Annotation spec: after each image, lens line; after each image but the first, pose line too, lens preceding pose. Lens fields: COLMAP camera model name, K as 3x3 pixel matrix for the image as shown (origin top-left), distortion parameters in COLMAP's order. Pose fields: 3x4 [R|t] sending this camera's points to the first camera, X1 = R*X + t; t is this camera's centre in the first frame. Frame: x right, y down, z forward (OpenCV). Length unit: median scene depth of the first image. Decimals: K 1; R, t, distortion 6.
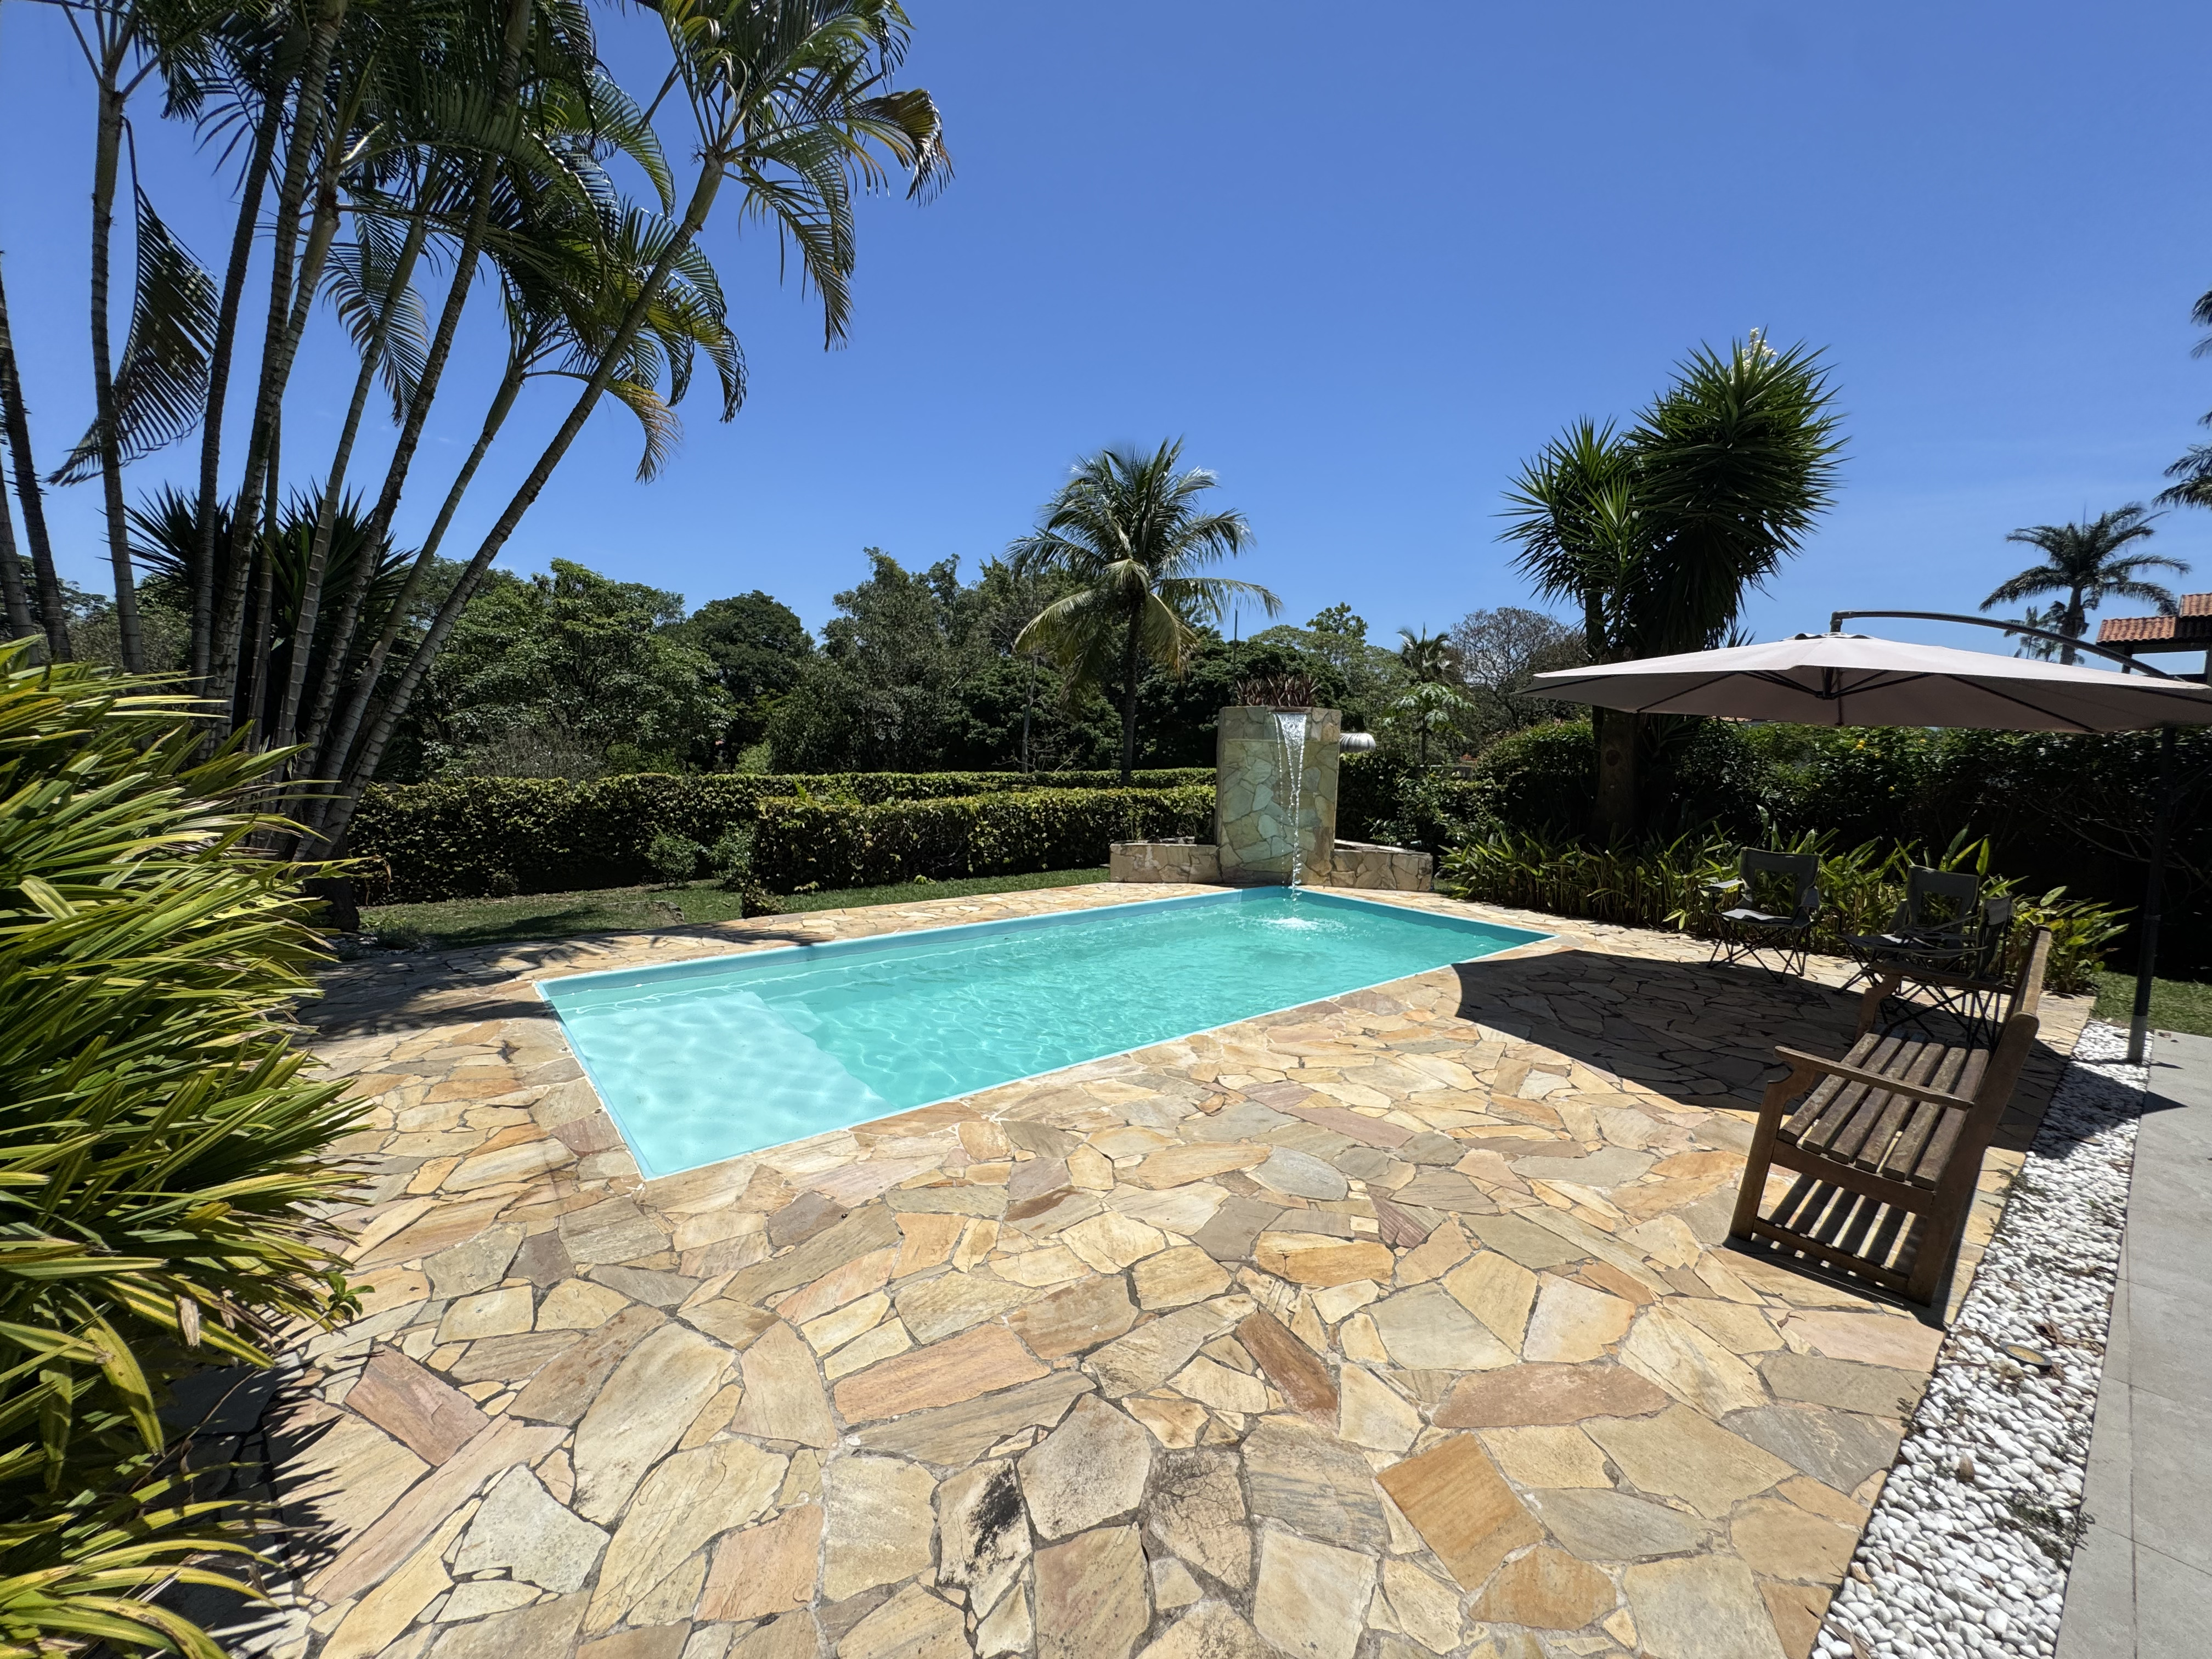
lens RADIAL K [[885.4, 0, 1102.9], [0, 885.4, 826.3], [0, 0, 1]] dist [-0.002500, -0.000019]
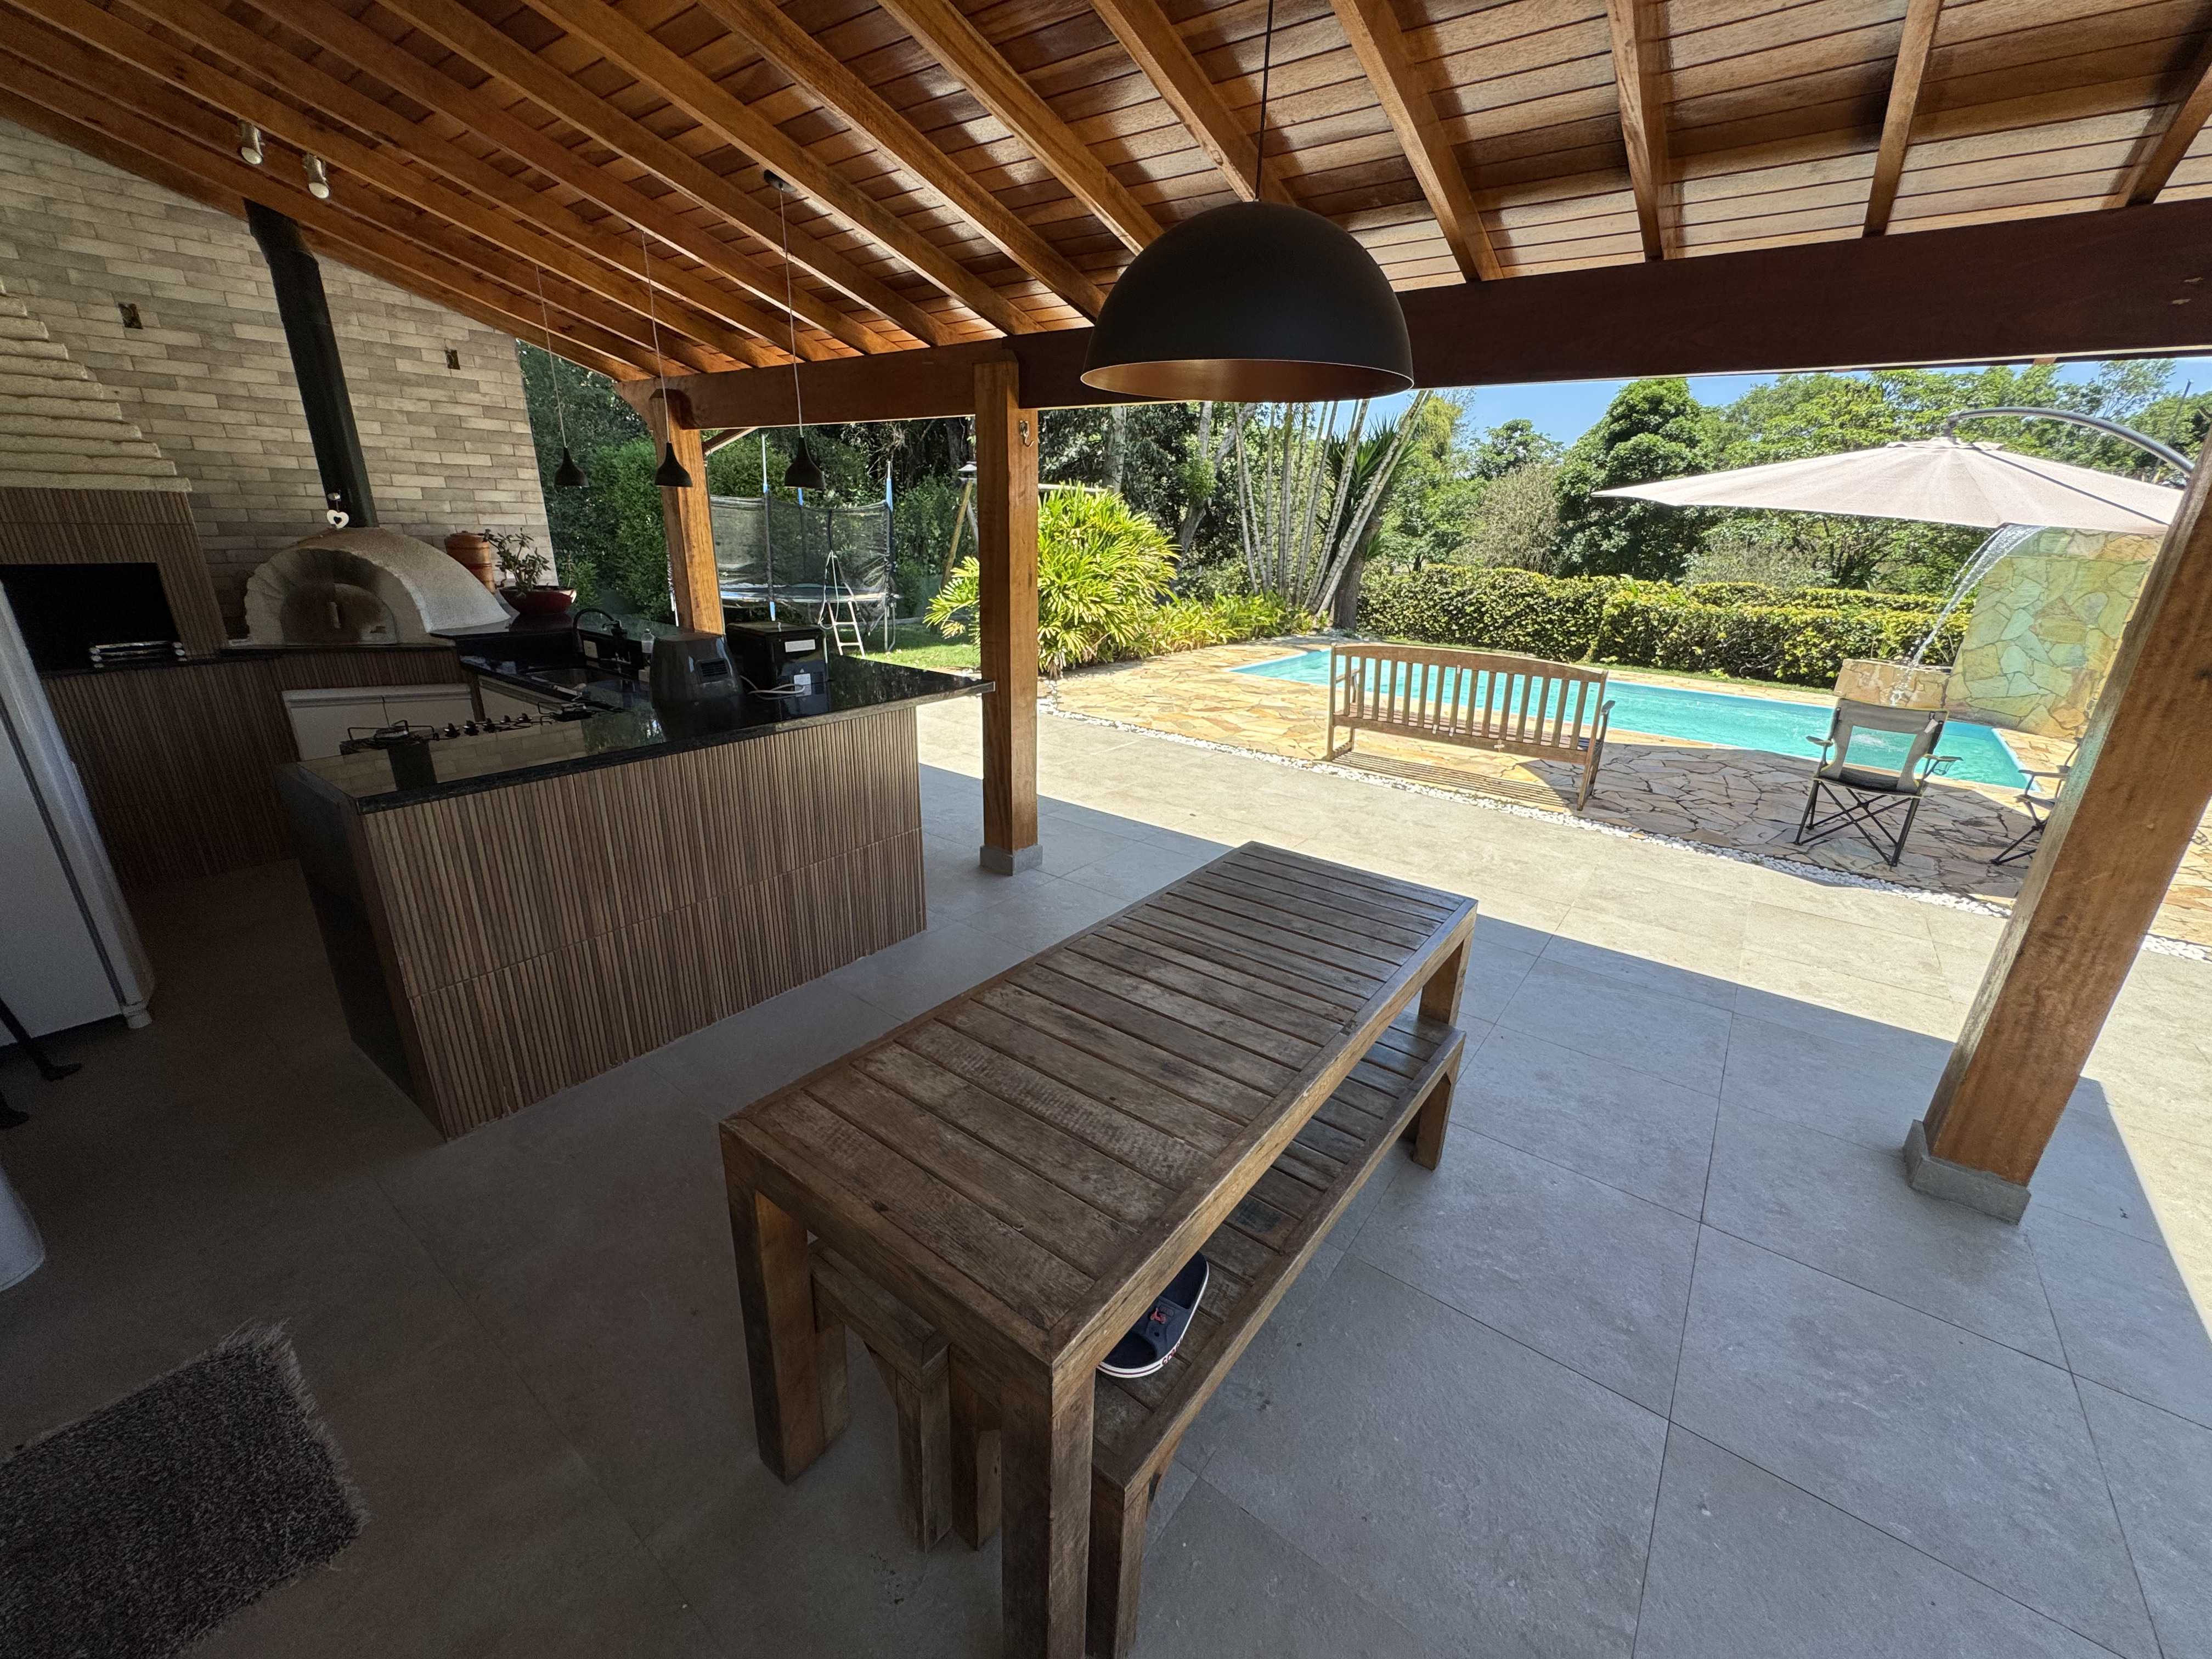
lens RADIAL K [[887.5, 0, 1106.0], [0, 887.5, 829.5], [0, 0, 1]] dist [-0.005469, 0.000853]
pose [[0.200228, 0.310287, -0.929317, 0.551366], [-0.118122, 0.949252, 0.291493, 0.006815], [0.972603, 0.051408, 0.226719, -0.037953]]
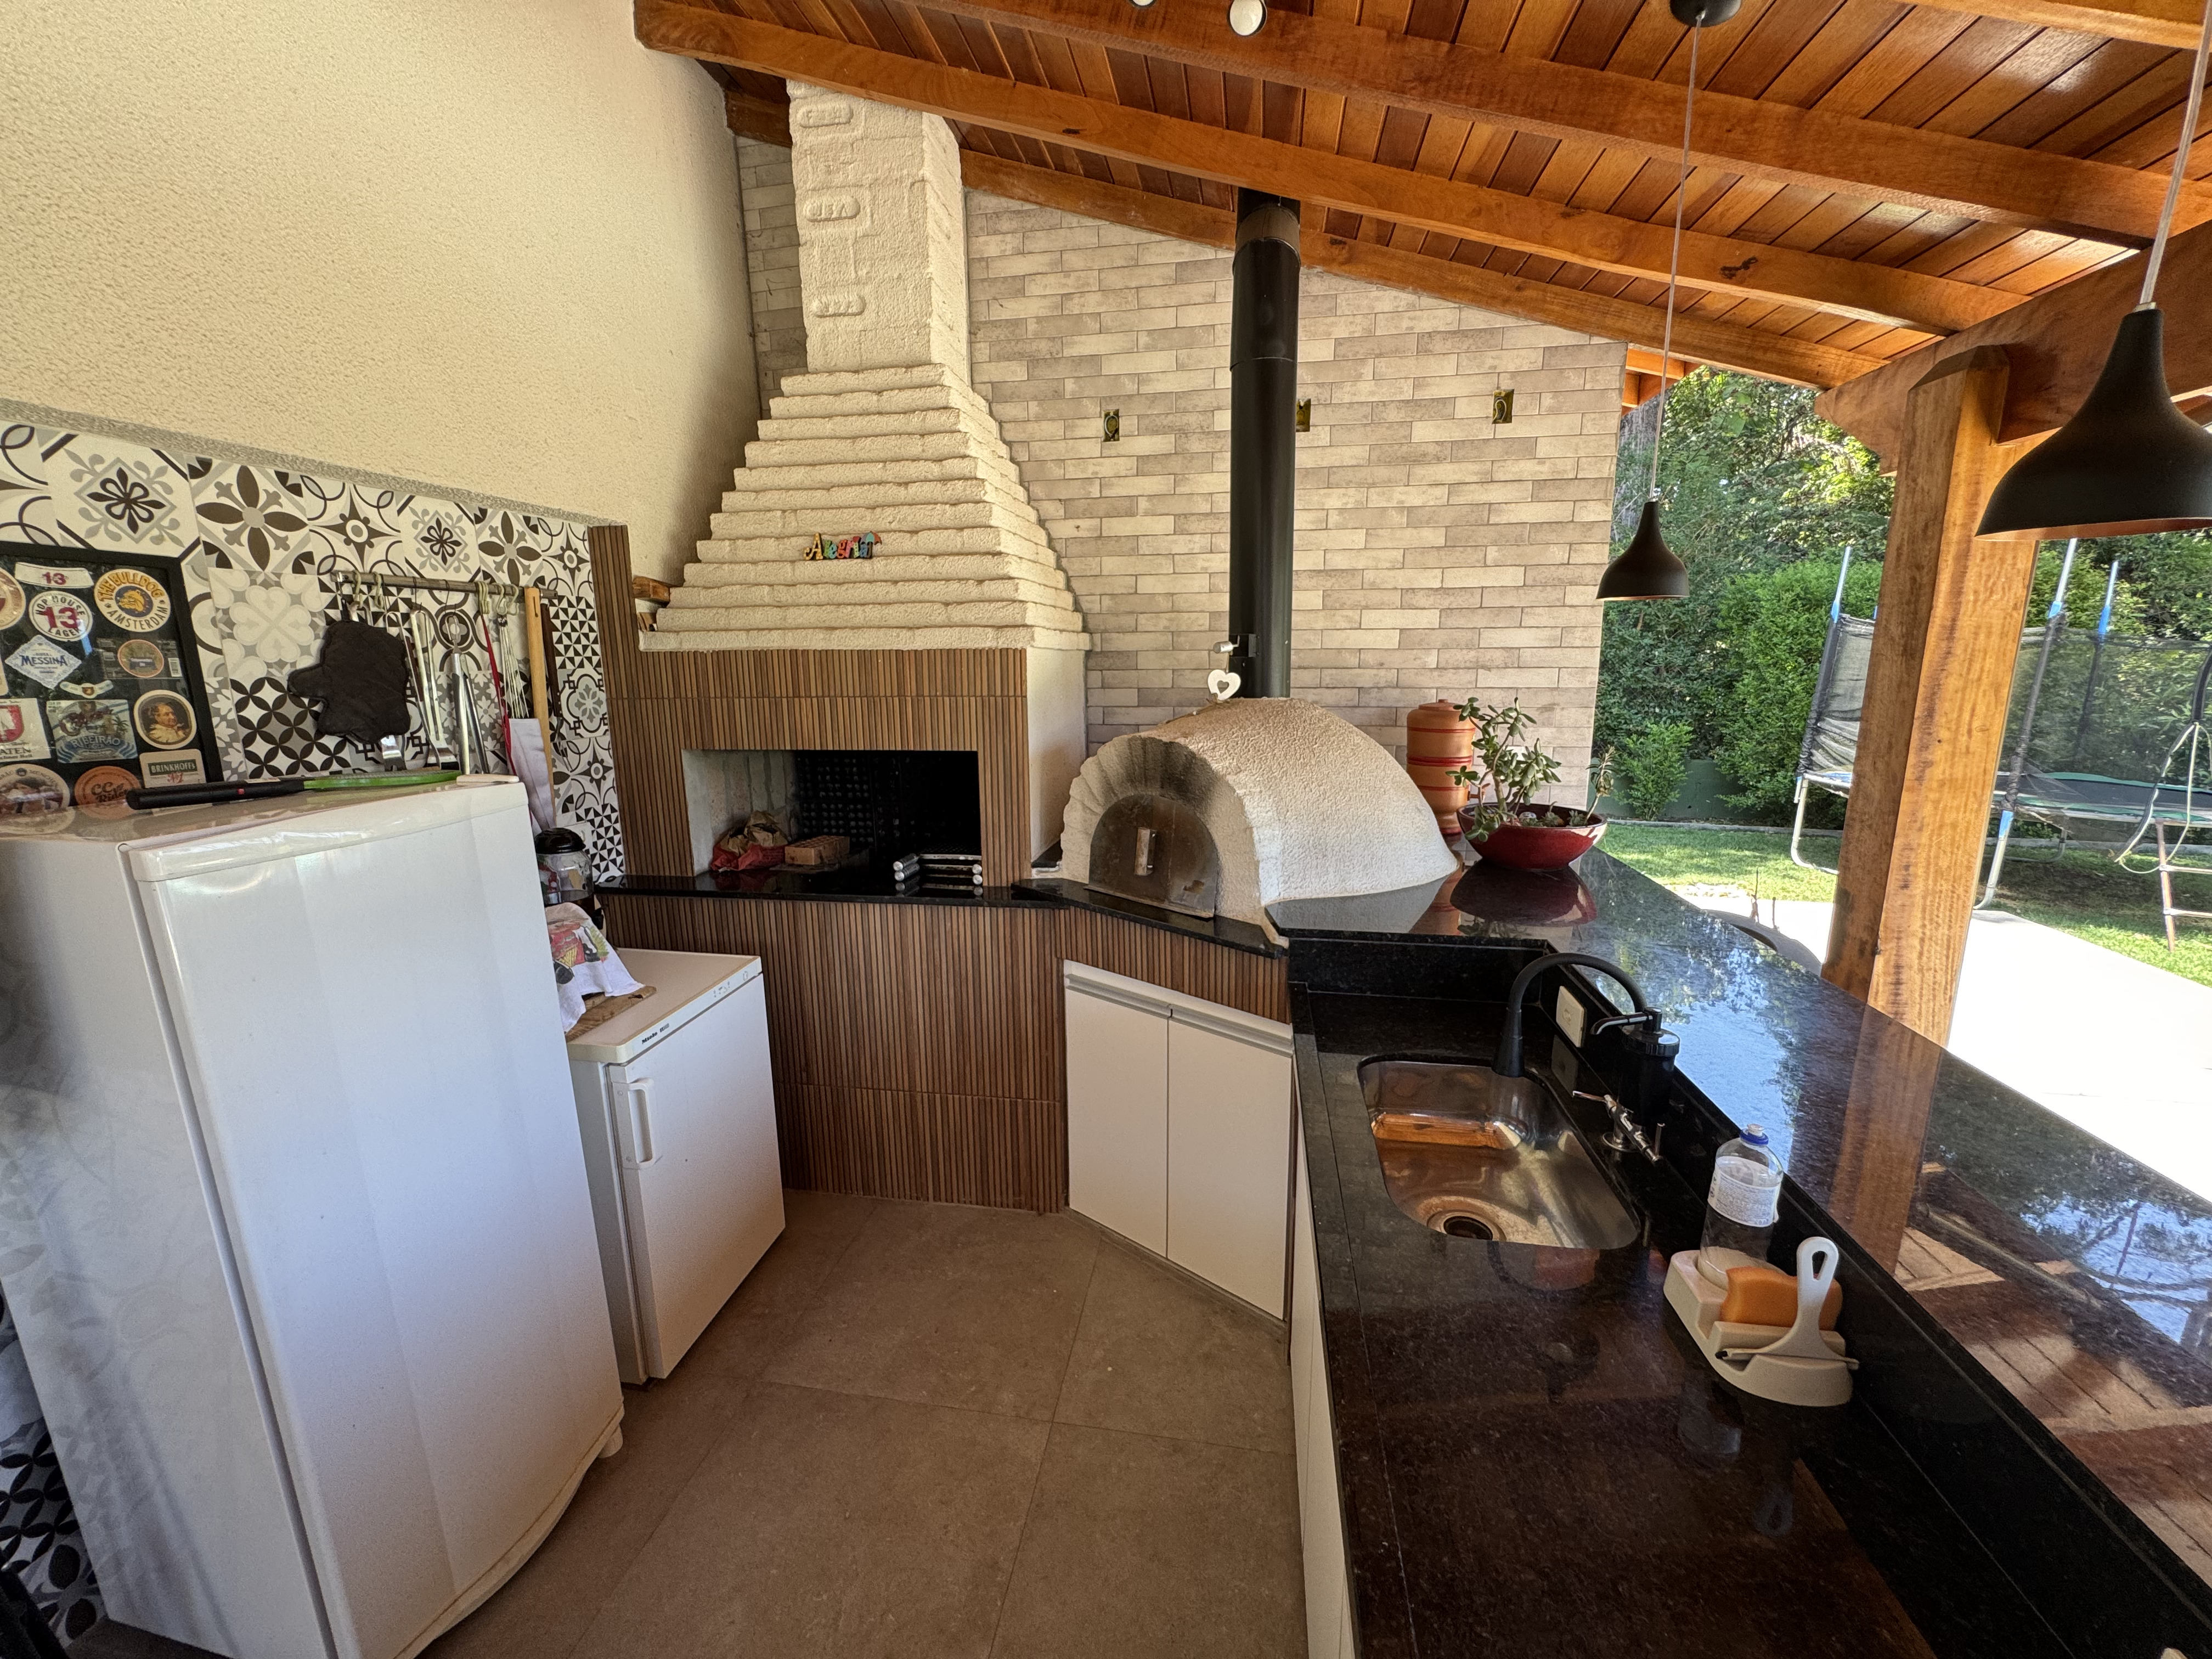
lens RADIAL K [[887.2, 0, 1106.4], [0, 887.2, 826.3], [0, 0, 1]] dist [-0.002747, 0.000027]
pose [[-0.778584, 0.104199, -0.618829, 0.337557], [-0.068195, 0.966230, 0.248494, 0.009811], [0.623824, 0.235674, -0.745185, -0.099846]]
